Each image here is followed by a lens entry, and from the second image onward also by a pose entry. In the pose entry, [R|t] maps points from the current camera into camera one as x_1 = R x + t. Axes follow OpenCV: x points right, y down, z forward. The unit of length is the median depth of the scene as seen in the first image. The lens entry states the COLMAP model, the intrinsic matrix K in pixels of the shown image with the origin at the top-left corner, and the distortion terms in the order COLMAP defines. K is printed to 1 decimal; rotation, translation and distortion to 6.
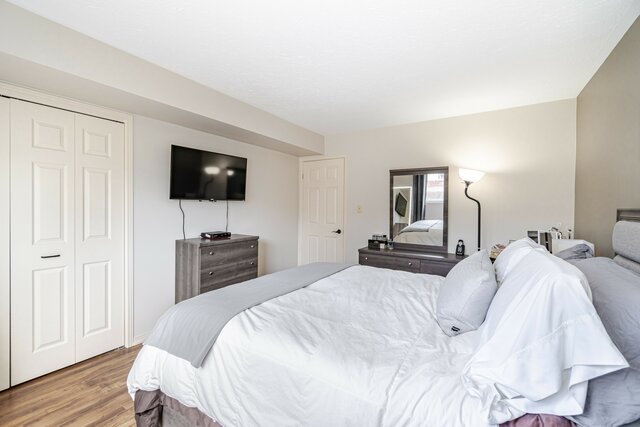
lens RADIAL K [[277.6, 0, 312.8], [0, 277.6, 207.3], [0, 0, 1]] dist [-0.003580, -0.000418]
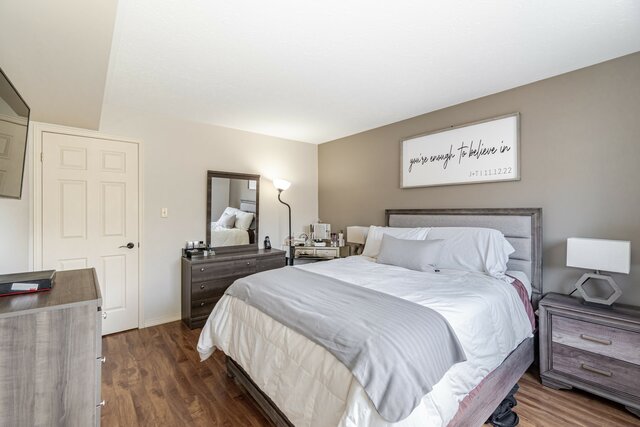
lens RADIAL K [[277.6, 0, 312.8], [0, 277.6, 207.3], [0, 0, 1]] dist [-0.003580, -0.000418]
pose [[0.296119, 0.000361, 0.955151, -0.565432], [0.010269, 0.999941, -0.003561, -0.004022], [-0.955096, 0.010863, 0.296098, 0.438247]]
